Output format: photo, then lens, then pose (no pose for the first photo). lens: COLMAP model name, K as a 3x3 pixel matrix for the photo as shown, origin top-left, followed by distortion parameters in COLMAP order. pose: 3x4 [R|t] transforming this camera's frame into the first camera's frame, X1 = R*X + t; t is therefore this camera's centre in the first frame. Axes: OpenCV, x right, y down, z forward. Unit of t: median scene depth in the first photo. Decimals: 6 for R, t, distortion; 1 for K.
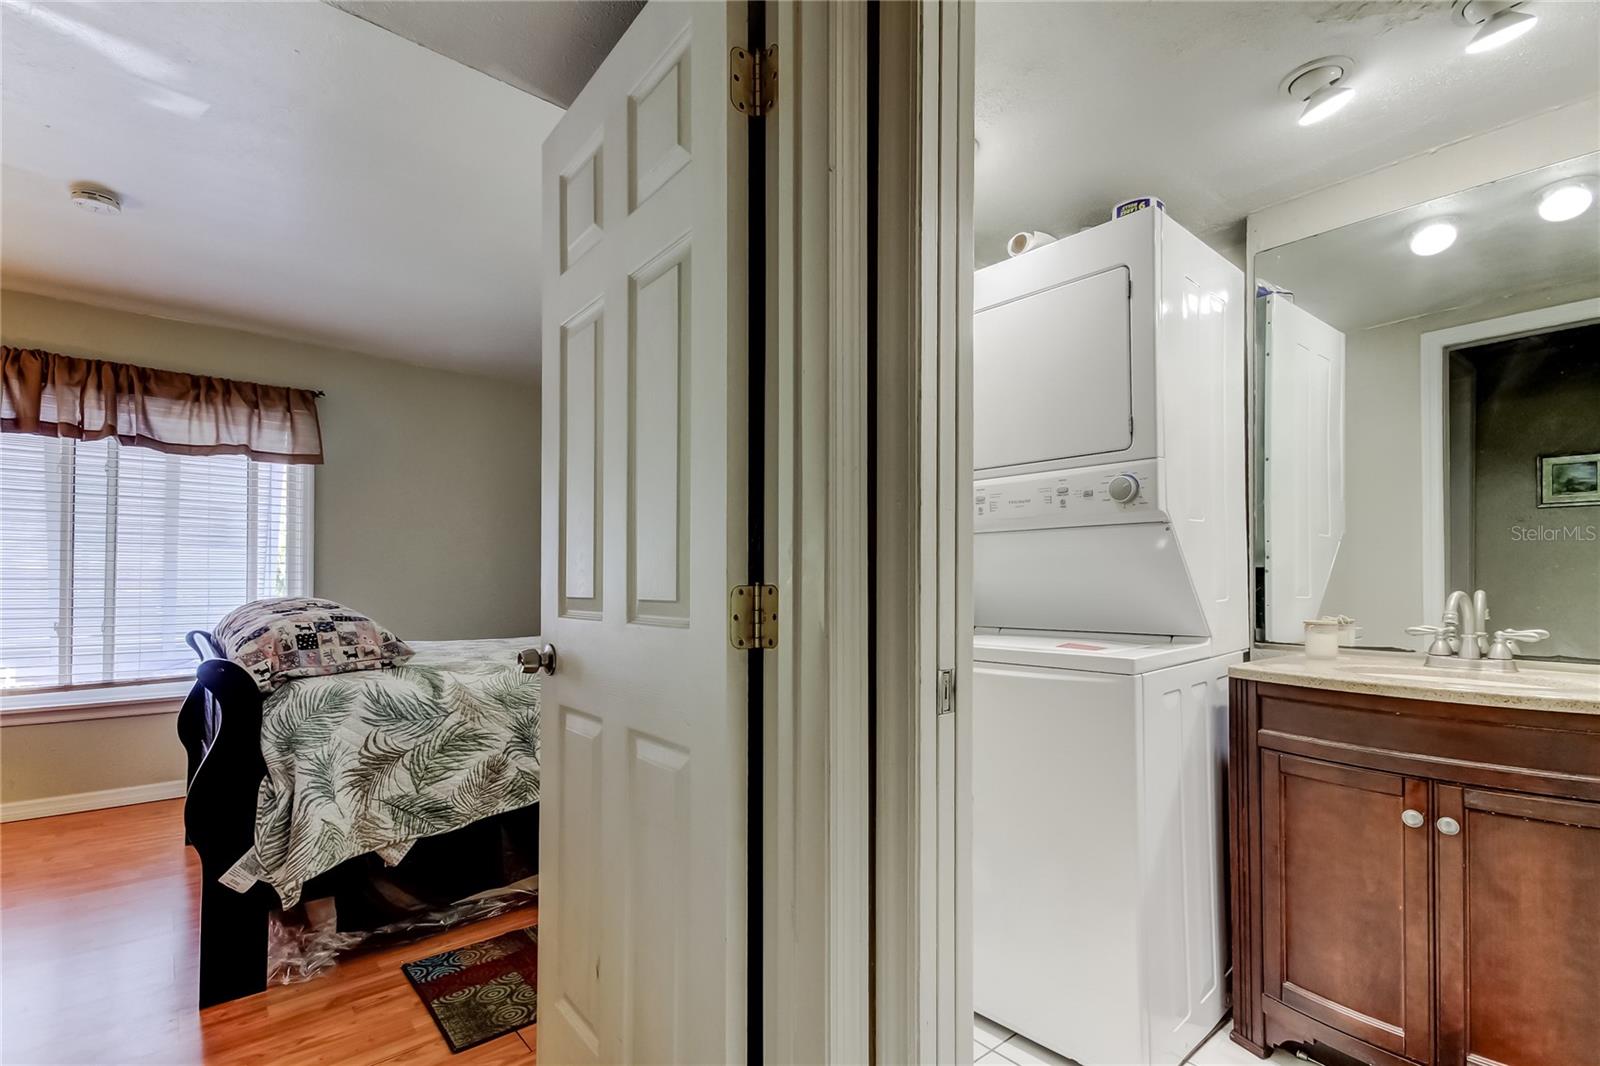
lens RADIAL K [[699.5, 0, 817.4], [0, 699.5, 574.9], [0, 0, 1]] dist [0.033977, -0.016885]
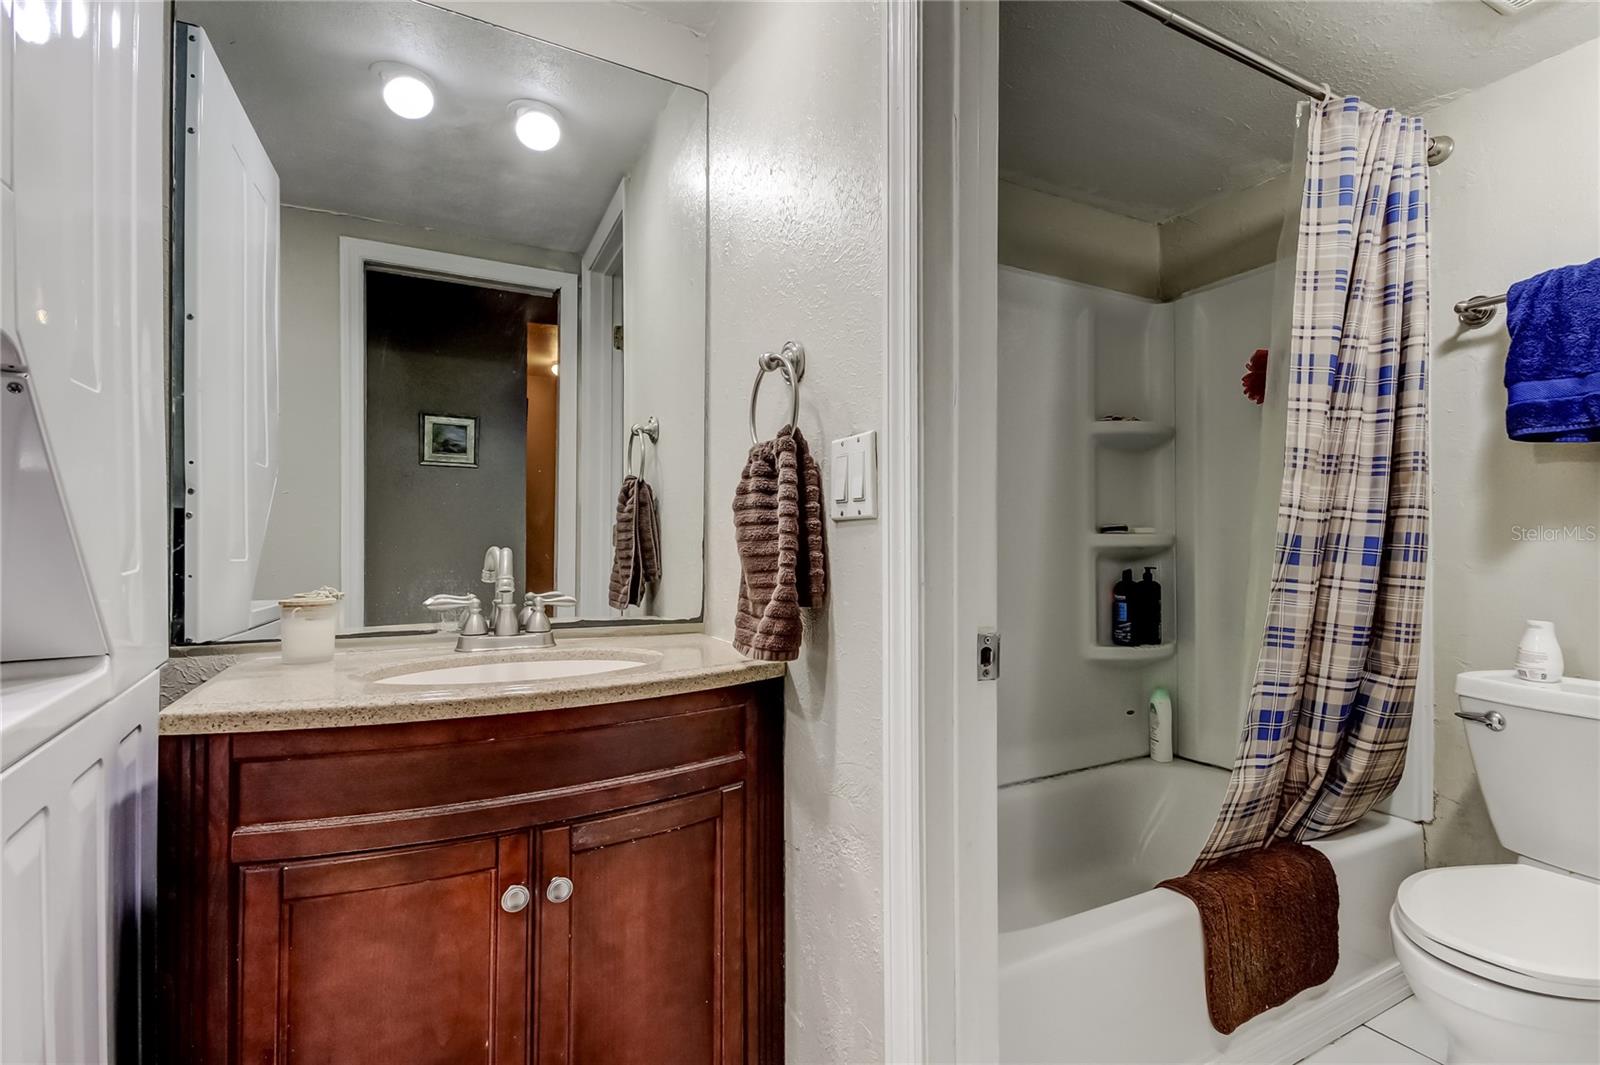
lens RADIAL K [[761.5, 0, 855.1], [0, 761.5, 541.3], [0, 0, 1]] dist [0.017115, 0.000399]
pose [[0.193734, -0.001470, 0.981053, 0.180280], [-0.011744, 0.999924, 0.003818, 0.008459], [-0.980984, -0.012261, 0.193702, 0.483327]]
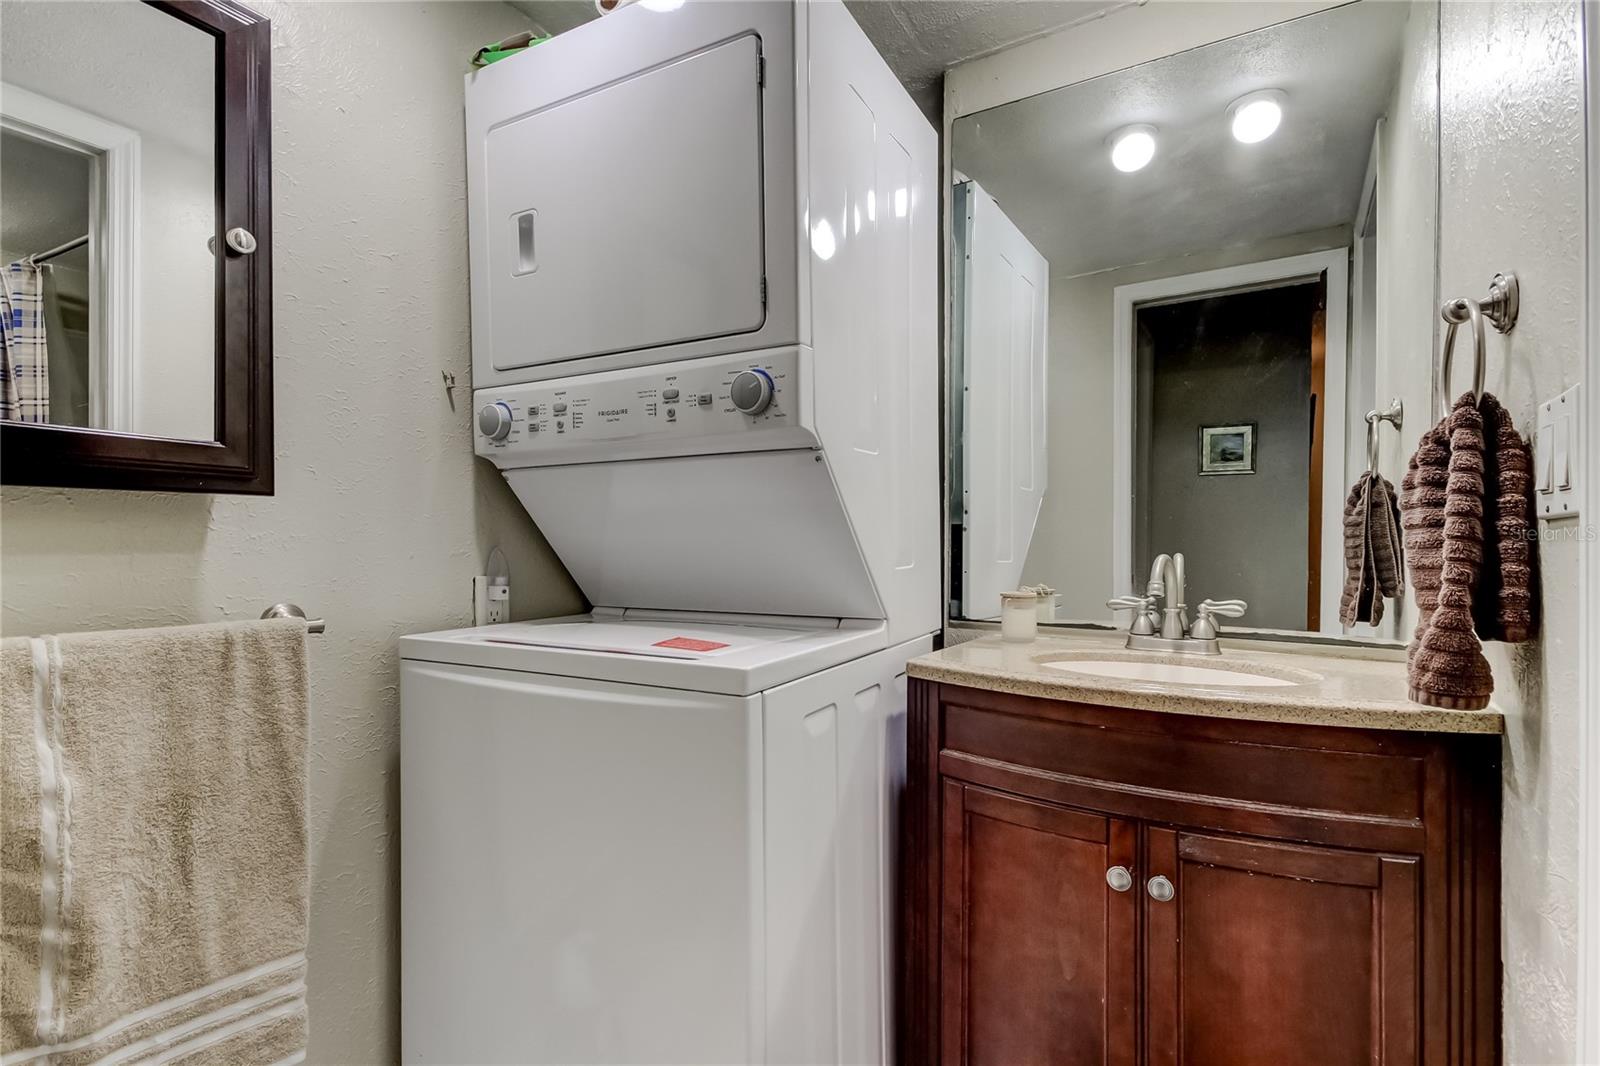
lens RADIAL K [[743.2, 0, 815.5], [0, 743.2, 550.3], [0, 0, 1]] dist [0.012188, -0.000070]
pose [[0.943785, -0.000168, 0.330559, 0.266311], [-0.005690, 0.999843, 0.016752, 0.006672], [-0.330510, -0.017692, 0.943637, 0.350502]]
